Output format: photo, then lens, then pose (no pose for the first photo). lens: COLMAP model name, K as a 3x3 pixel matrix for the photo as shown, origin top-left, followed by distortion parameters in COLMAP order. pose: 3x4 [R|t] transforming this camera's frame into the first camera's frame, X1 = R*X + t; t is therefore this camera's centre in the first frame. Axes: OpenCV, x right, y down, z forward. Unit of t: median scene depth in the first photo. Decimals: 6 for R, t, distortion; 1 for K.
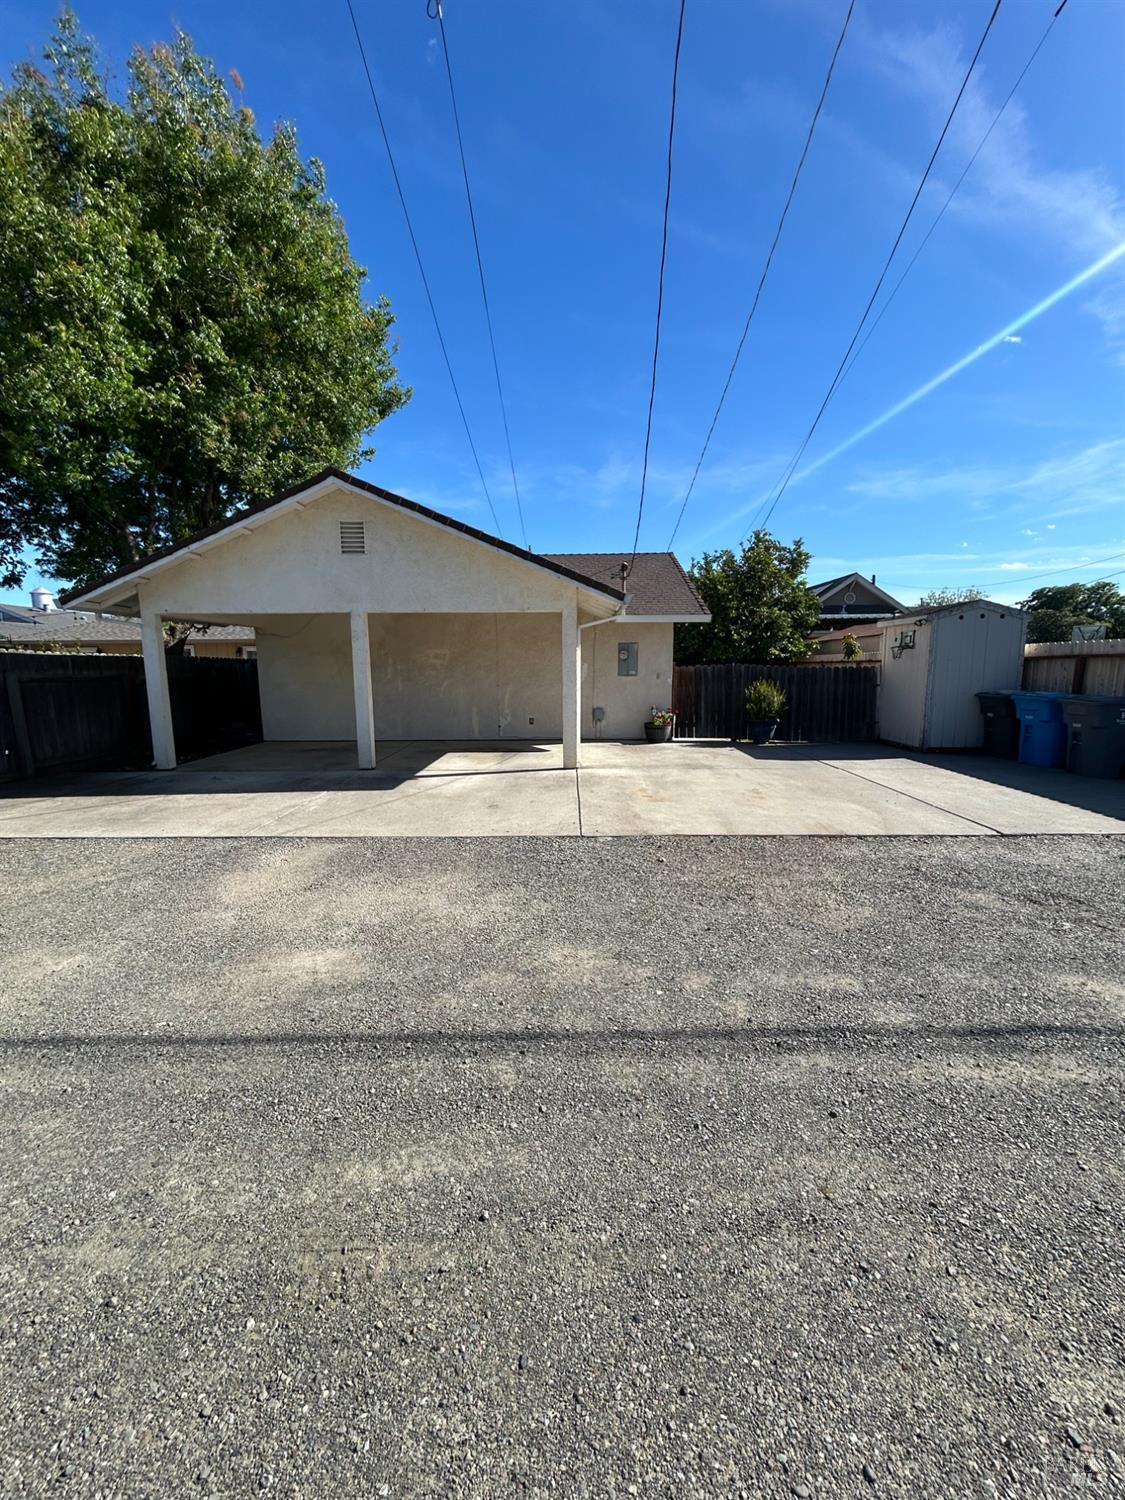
lens RADIAL K [[603.8, 0, 568.1], [0, 603.8, 750.0], [0, 0, 1]] dist [-0.001093, 0.000579]
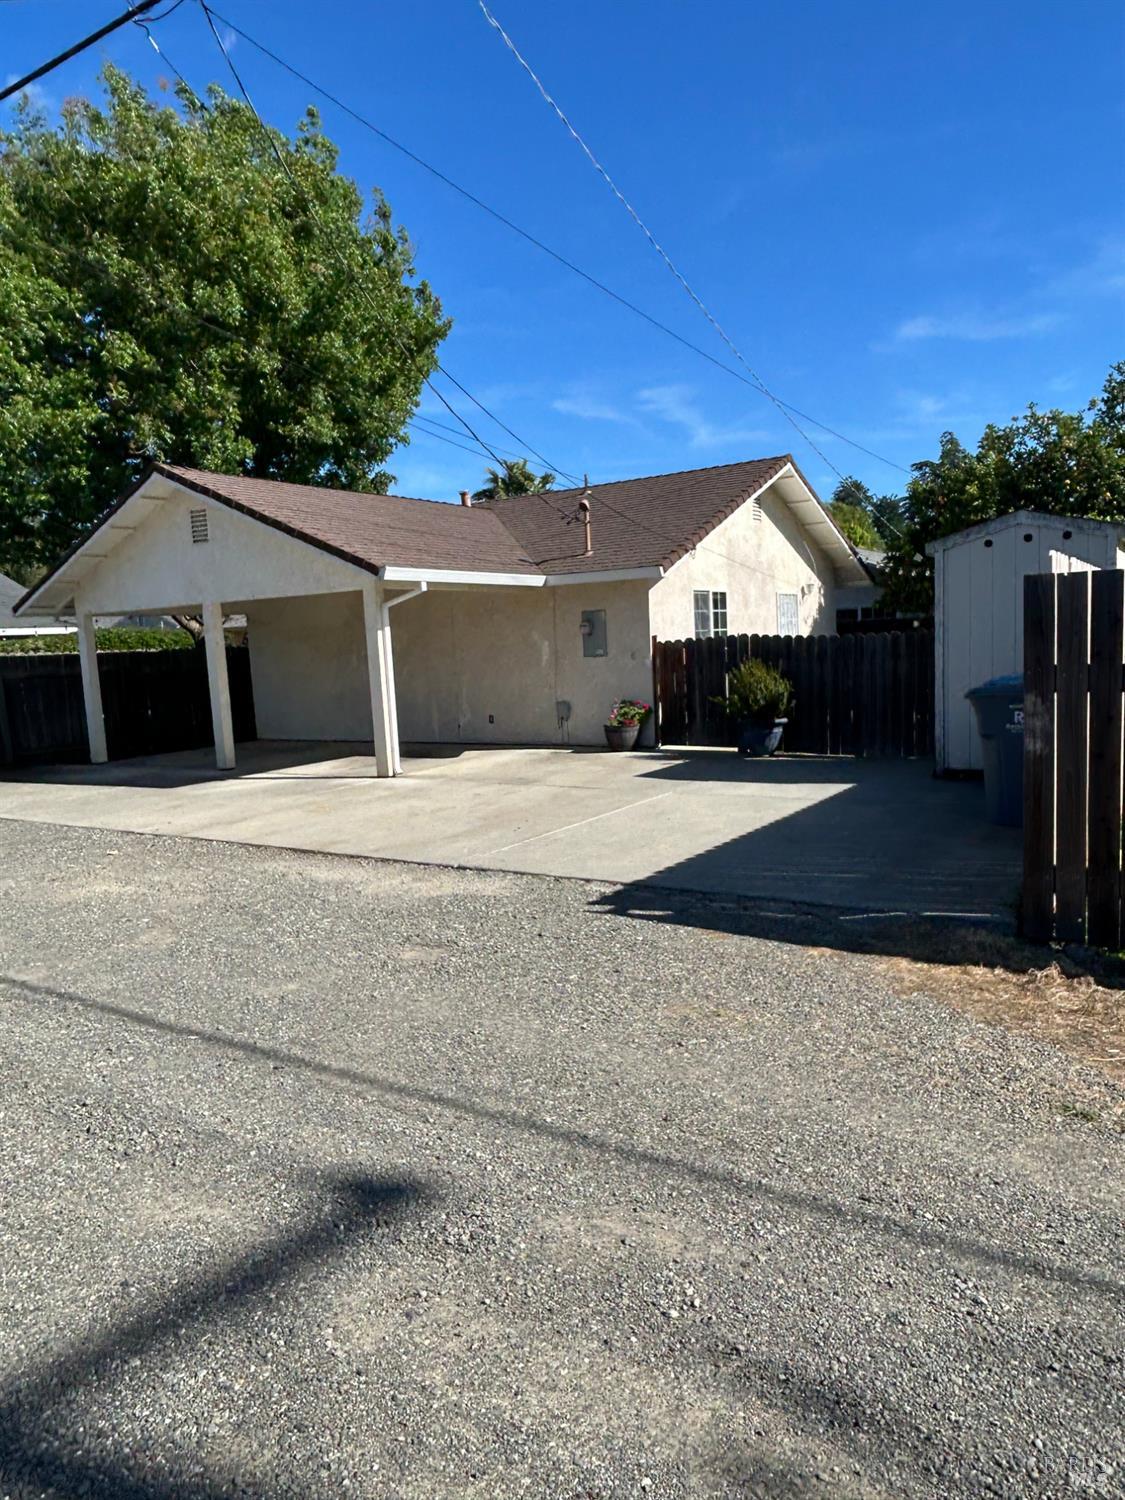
lens RADIAL K [[1016.1, 0, 565.7], [0, 1016.1, 757.9], [0, 0, 1]] dist [0.001611, -0.003123]
pose [[0.836643, 0.028336, -0.547015, 0.732019], [-0.032074, 0.999482, 0.002717, -0.005535], [0.546808, 0.015272, 0.837118, -0.018870]]
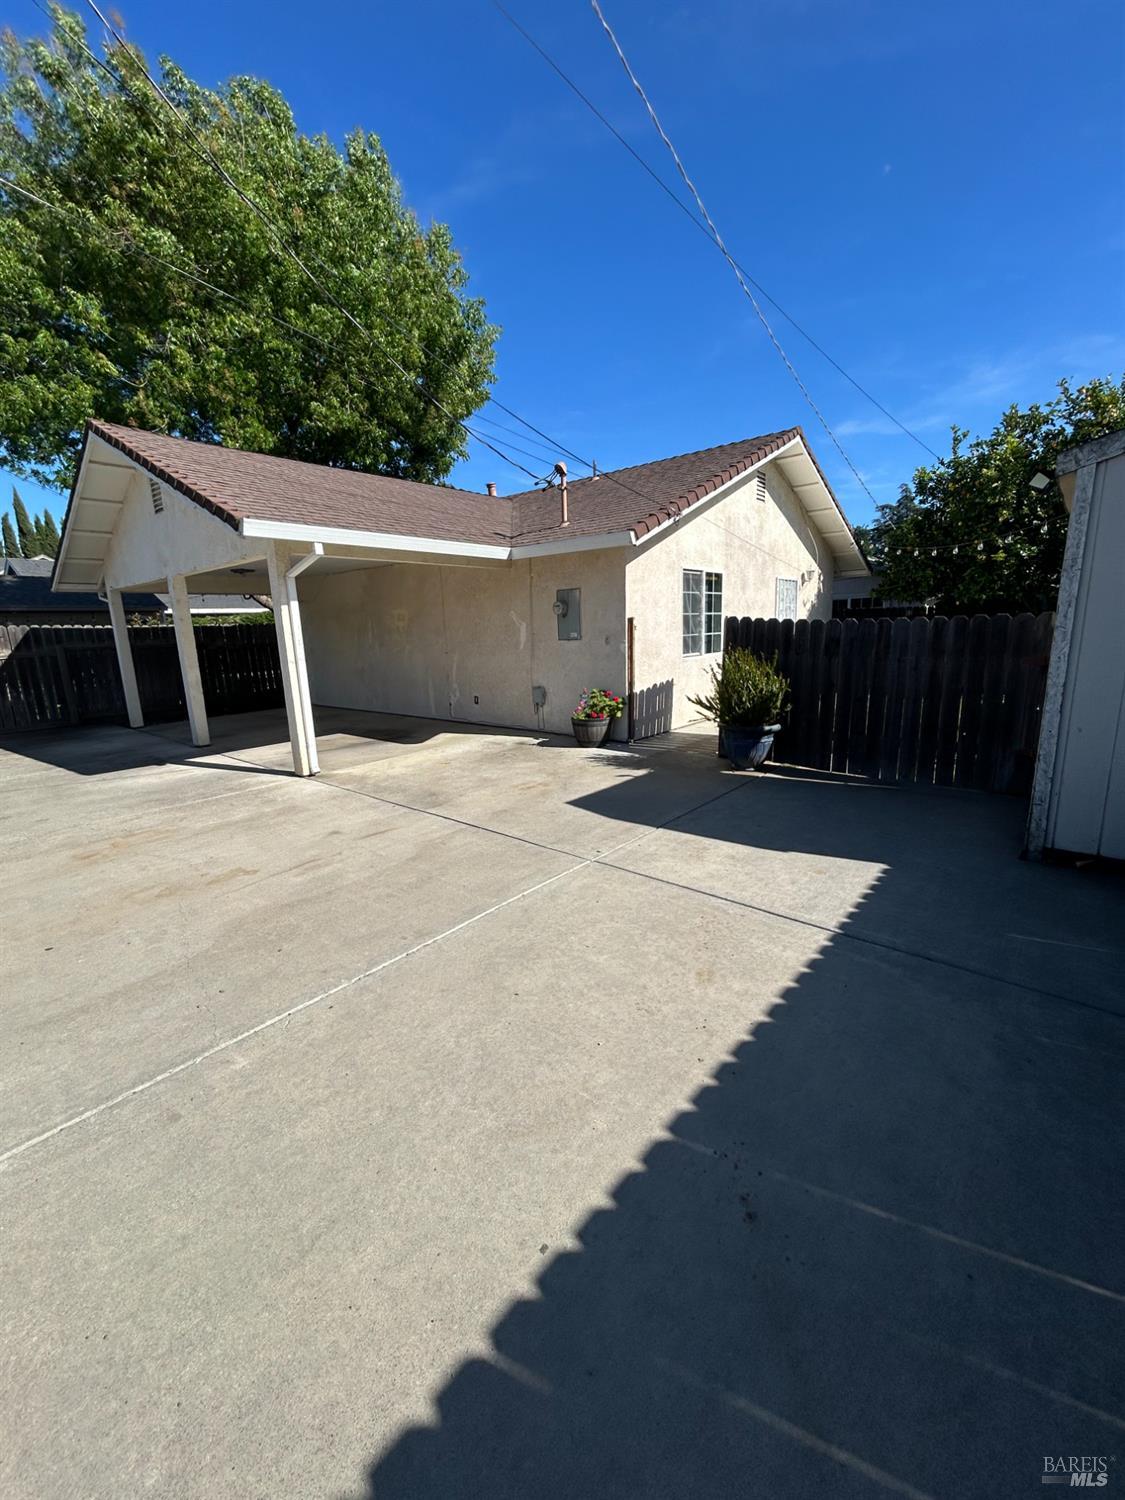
lens RADIAL K [[603.8, 0, 568.1], [0, 603.8, 750.0], [0, 0, 1]] dist [-0.001093, 0.000579]
pose [[0.764788, 0.111666, -0.634531, 0.530770], [-0.061279, 0.993008, 0.100894, -0.070522], [0.641361, -0.038279, 0.766284, 0.494722]]
